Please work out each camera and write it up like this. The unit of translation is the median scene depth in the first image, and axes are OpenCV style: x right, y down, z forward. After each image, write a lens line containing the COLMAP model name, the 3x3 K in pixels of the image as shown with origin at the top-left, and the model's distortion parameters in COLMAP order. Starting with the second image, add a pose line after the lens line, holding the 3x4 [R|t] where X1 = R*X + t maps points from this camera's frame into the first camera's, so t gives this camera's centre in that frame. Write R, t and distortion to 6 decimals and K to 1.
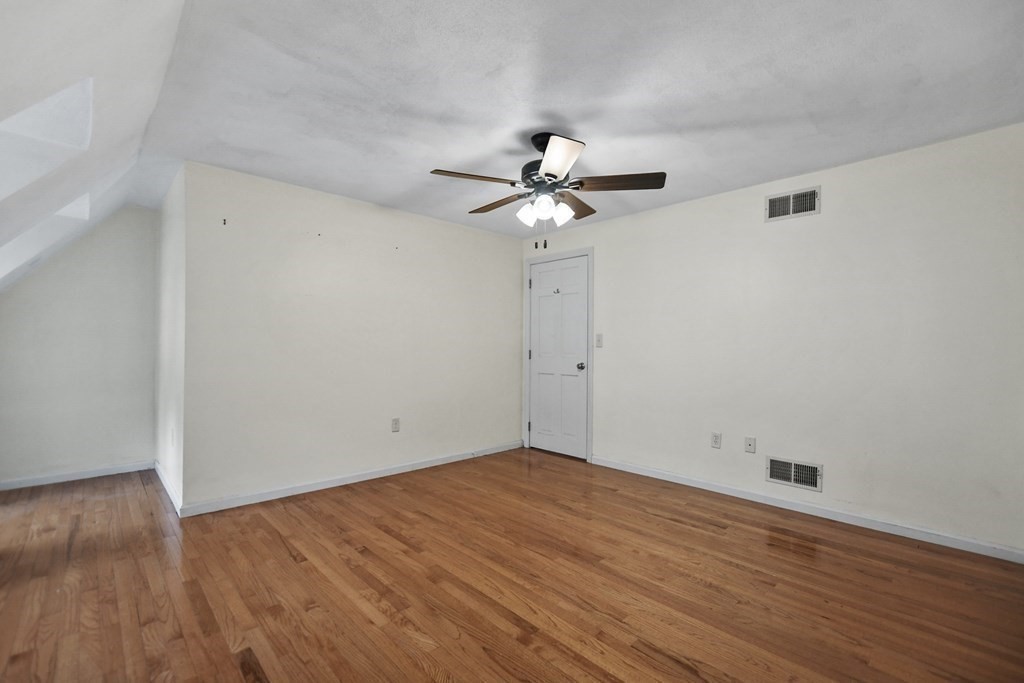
lens RADIAL K [[451.7, 0, 508.7], [0, 451.7, 346.0], [0, 0, 1]] dist [-0.009817, -0.000224]
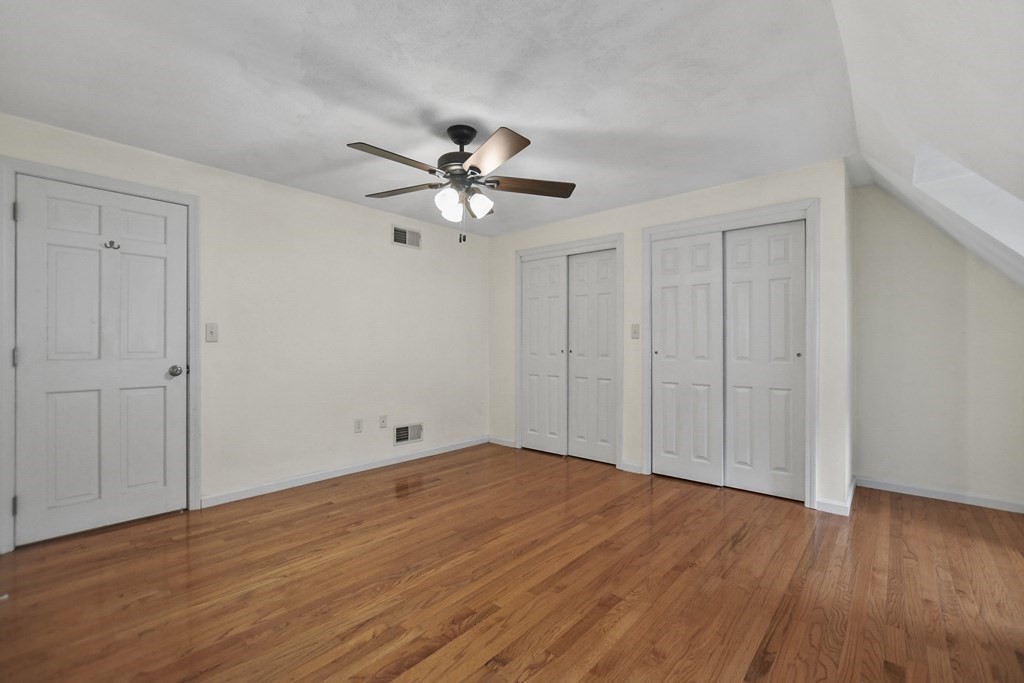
lens RADIAL K [[445.8, 0, 505.2], [0, 445.8, 341.1], [0, 0, 1]] dist [-0.012068, -0.000142]
pose [[-0.088921, -0.000645, 0.996038, -0.776622], [-0.004157, 0.999991, 0.000277, -0.002161], [-0.996030, -0.004116, -0.088923, 0.855746]]
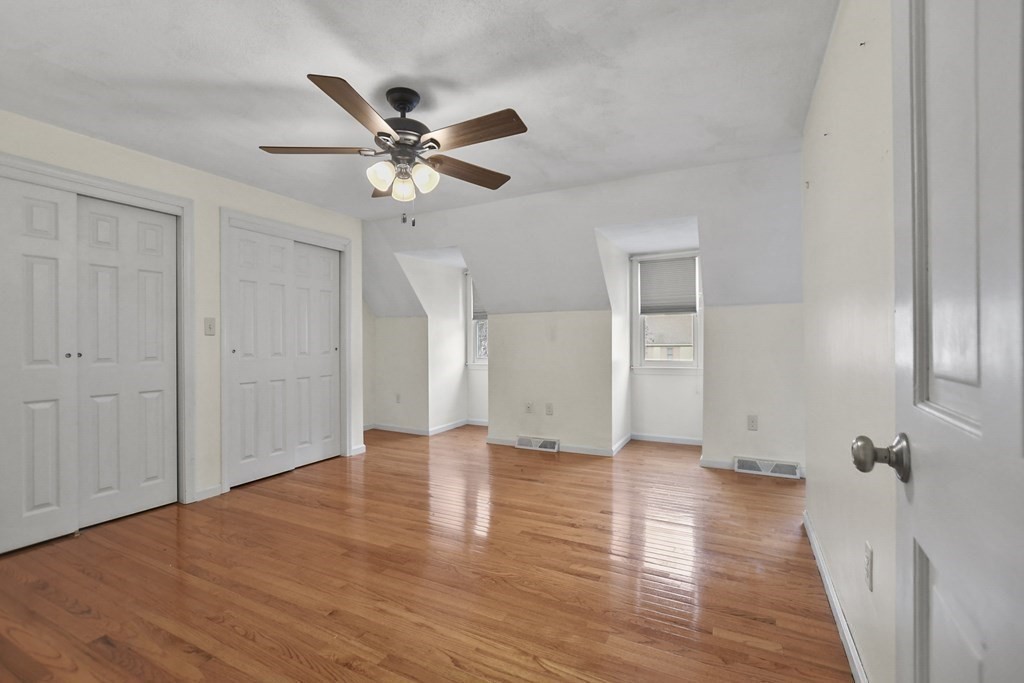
lens RADIAL K [[452.3, 0, 508.1], [0, 452.3, 340.5], [0, 0, 1]] dist [-0.005678, 0.000273]
pose [[-0.945035, -0.000440, -0.326968, 0.150489], [0.001476, 0.999983, -0.005610, 0.008969], [0.326965, -0.005784, -0.945019, 1.621146]]
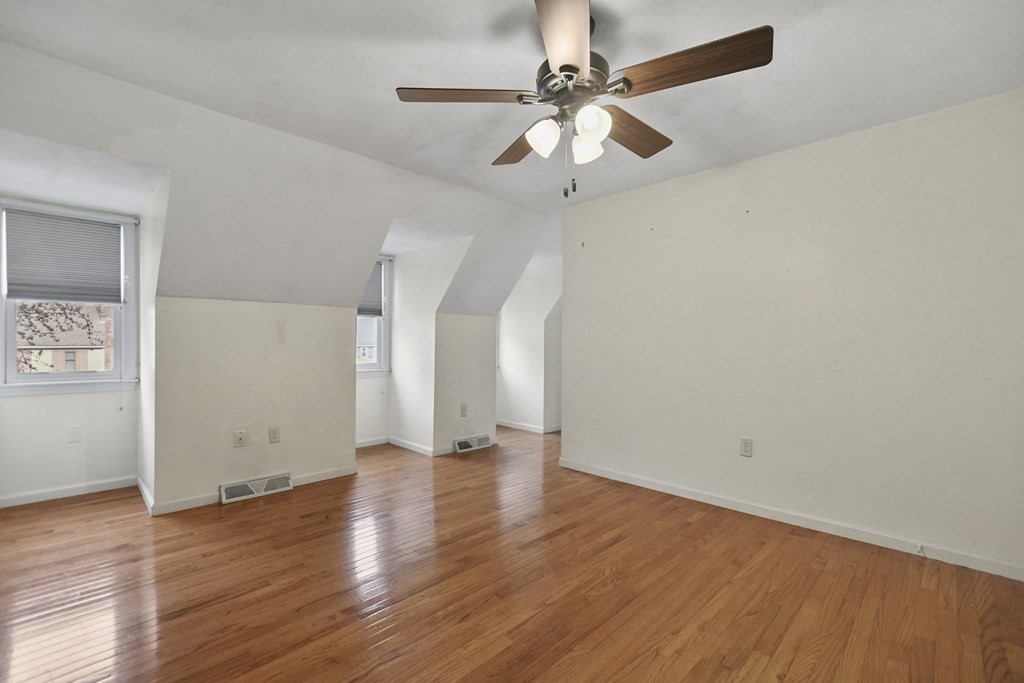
lens RADIAL K [[446.3, 0, 506.3], [0, 446.3, 343.1], [0, 0, 1]] dist [-0.010167, 0.000215]
pose [[0.024532, -0.005885, -0.999682, 0.635247], [-0.003928, 0.999974, -0.005983, 0.008996], [0.999691, 0.004073, 0.024508, 0.766639]]
